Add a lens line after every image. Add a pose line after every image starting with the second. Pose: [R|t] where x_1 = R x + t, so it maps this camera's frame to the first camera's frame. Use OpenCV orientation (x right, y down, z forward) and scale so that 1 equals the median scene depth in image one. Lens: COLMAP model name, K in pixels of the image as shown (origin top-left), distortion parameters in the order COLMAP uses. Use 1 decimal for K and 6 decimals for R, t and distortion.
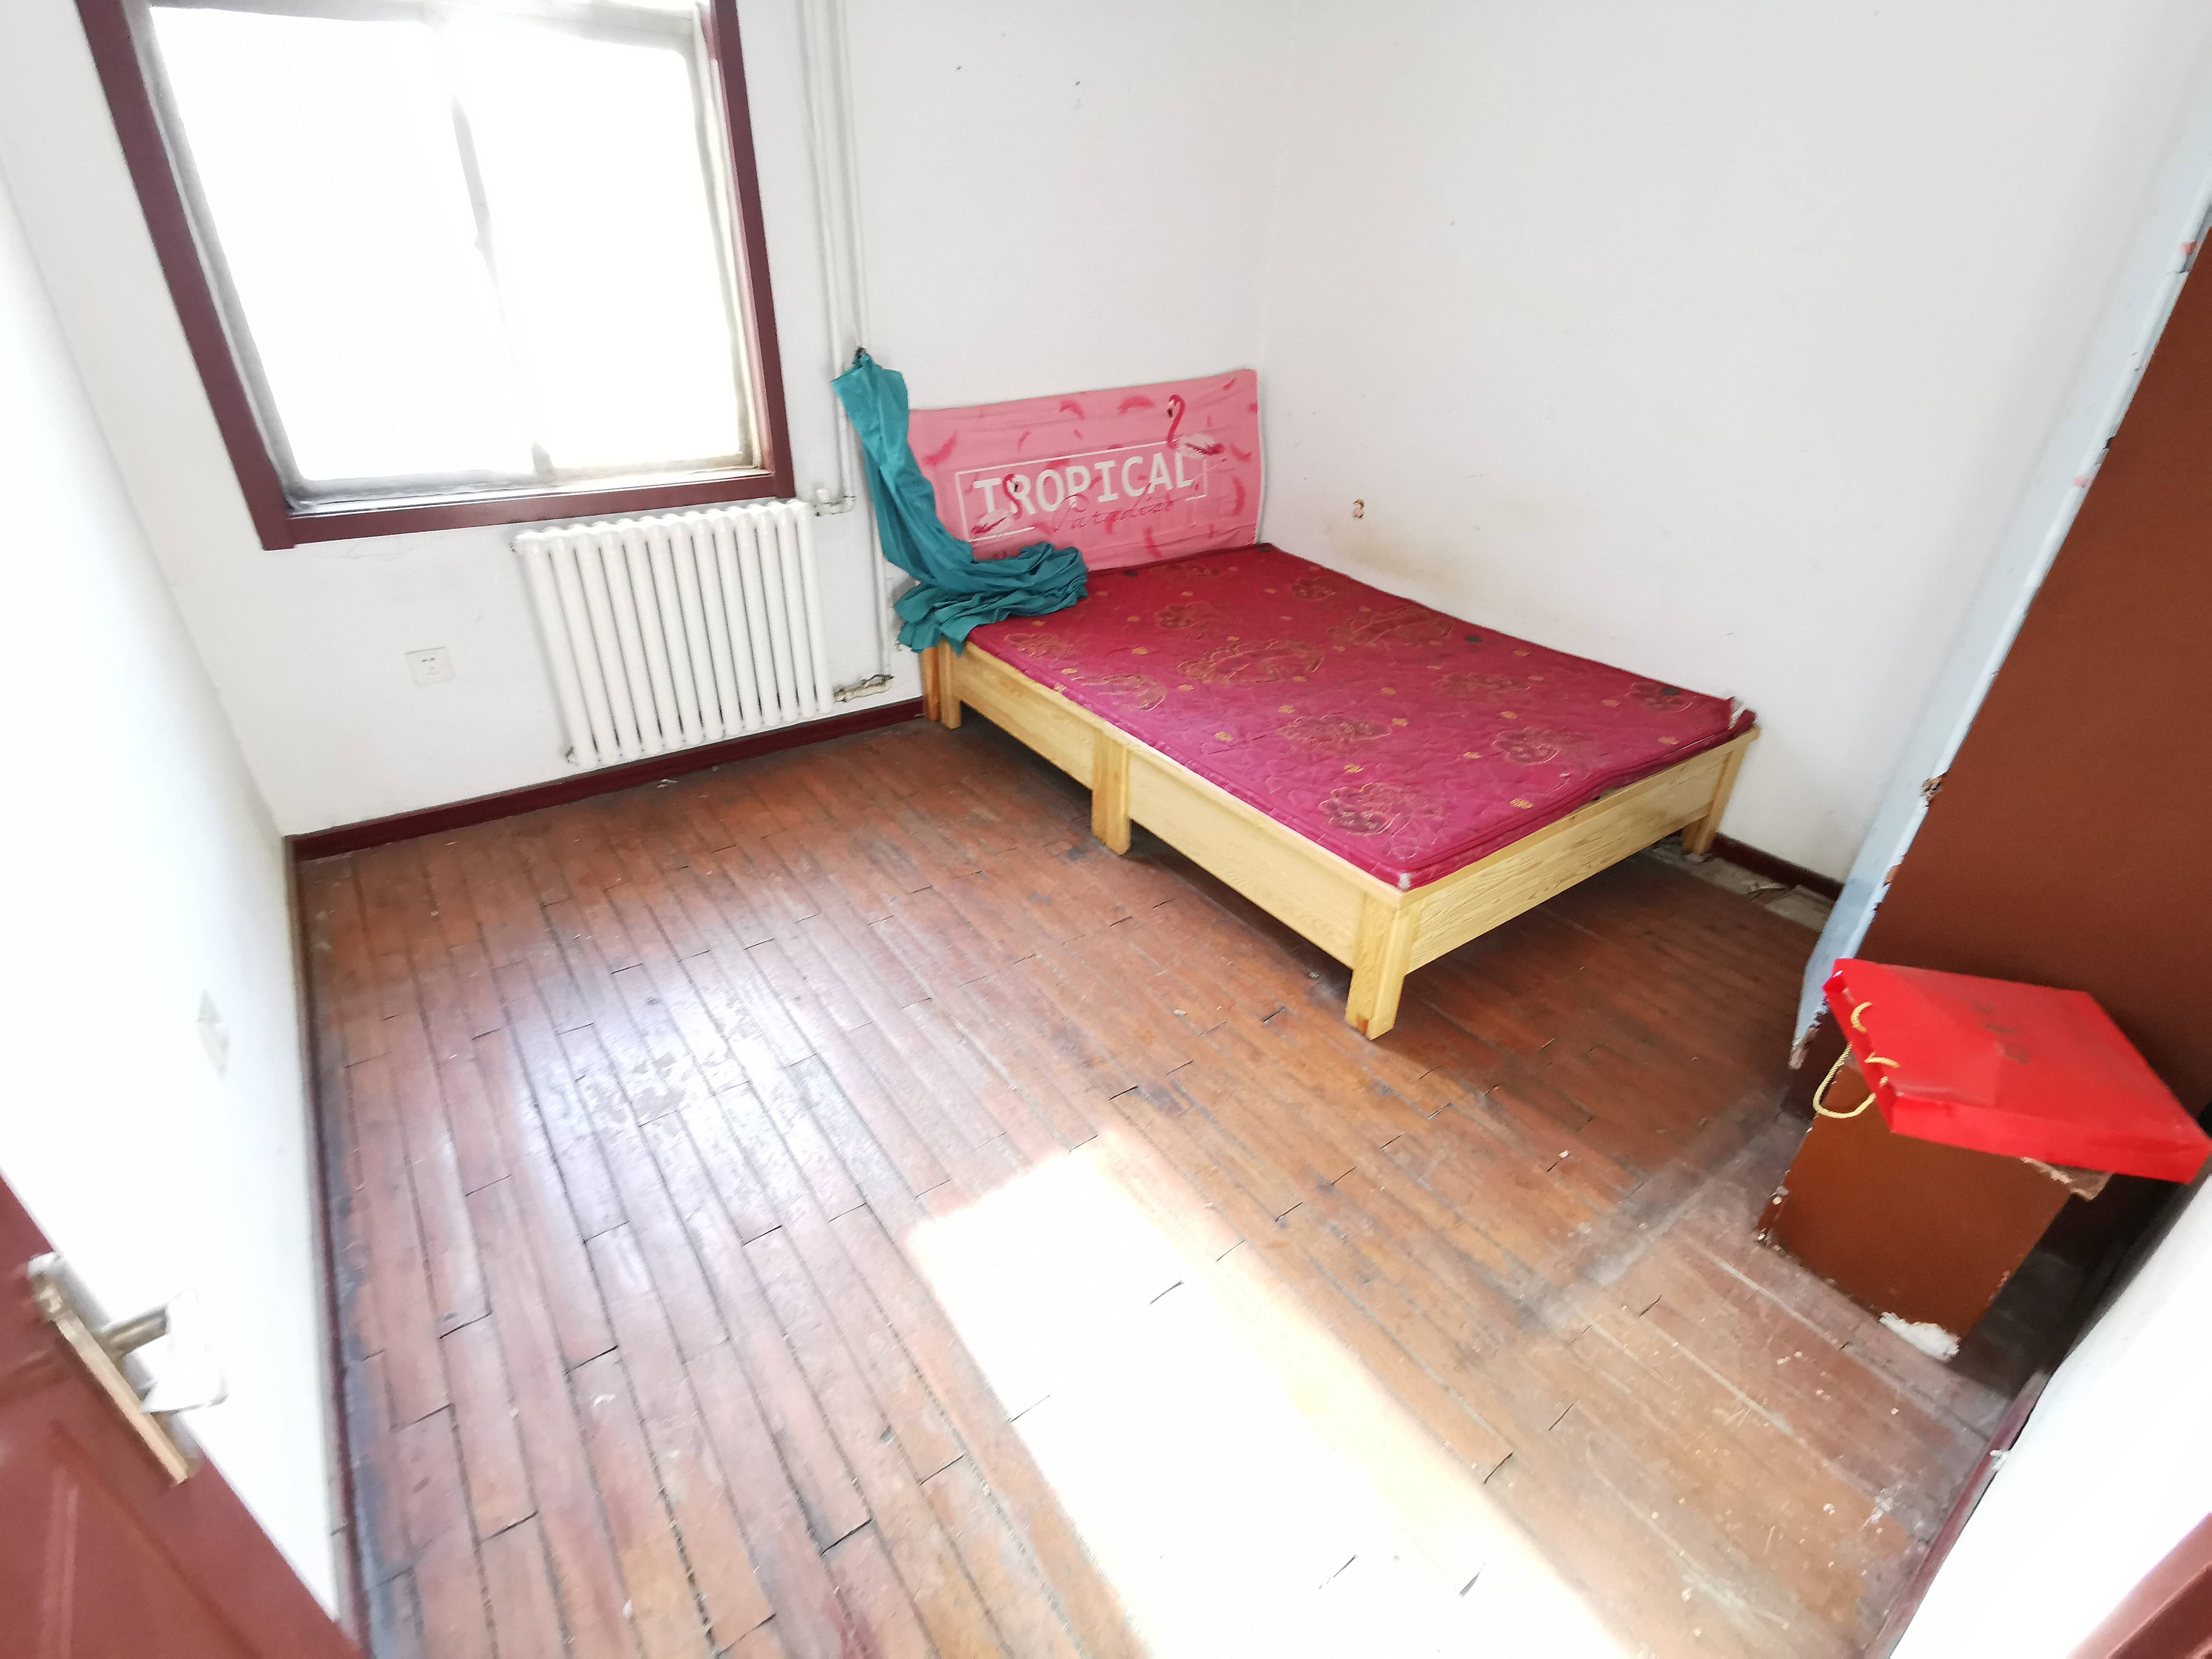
lens RADIAL K [[1017.9, 0, 1106.0], [0, 1017.9, 829.5], [0, 0, 1]] dist [-0.034432, 0.040104]
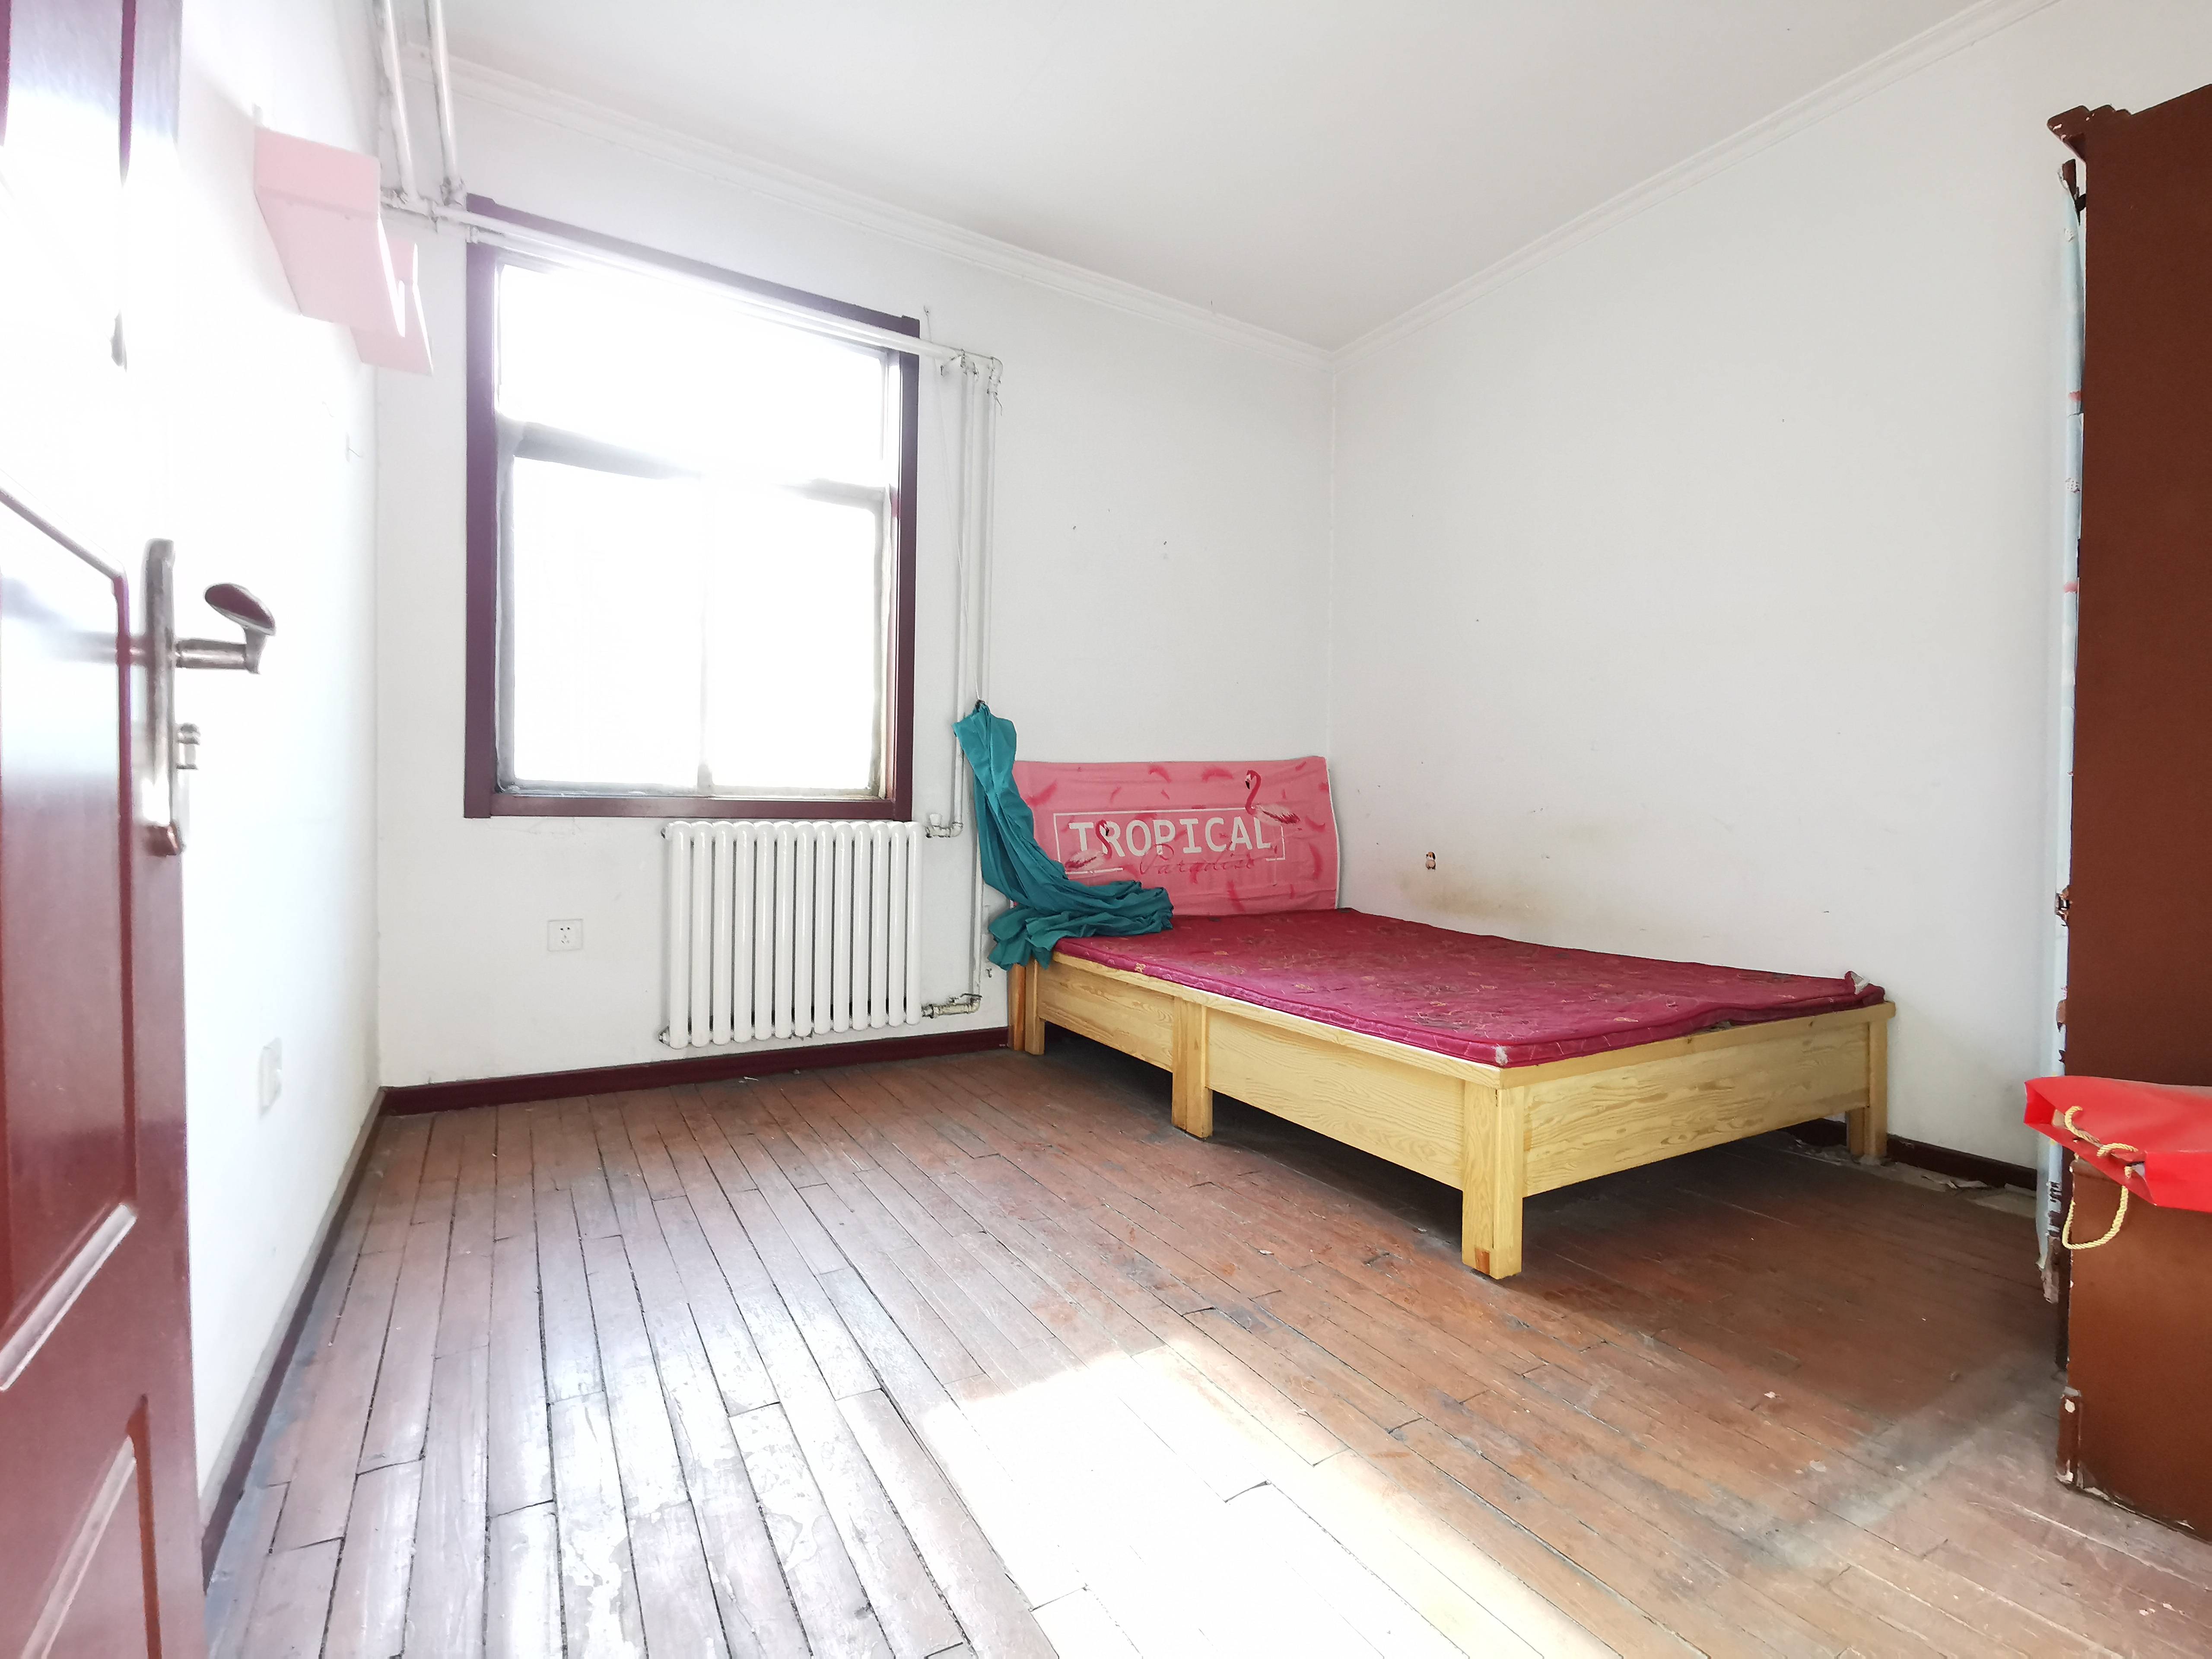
lens RADIAL K [[1012.3, 0, 1100.0], [0, 1012.3, 830.2], [0, 0, 1]] dist [-0.000493, 0.000140]
pose [[0.994700, -0.009797, -0.102351, 0.021107], [-0.041284, 0.873630, -0.484836, 0.258366], [0.094167, 0.486491, 0.868596, 0.053575]]
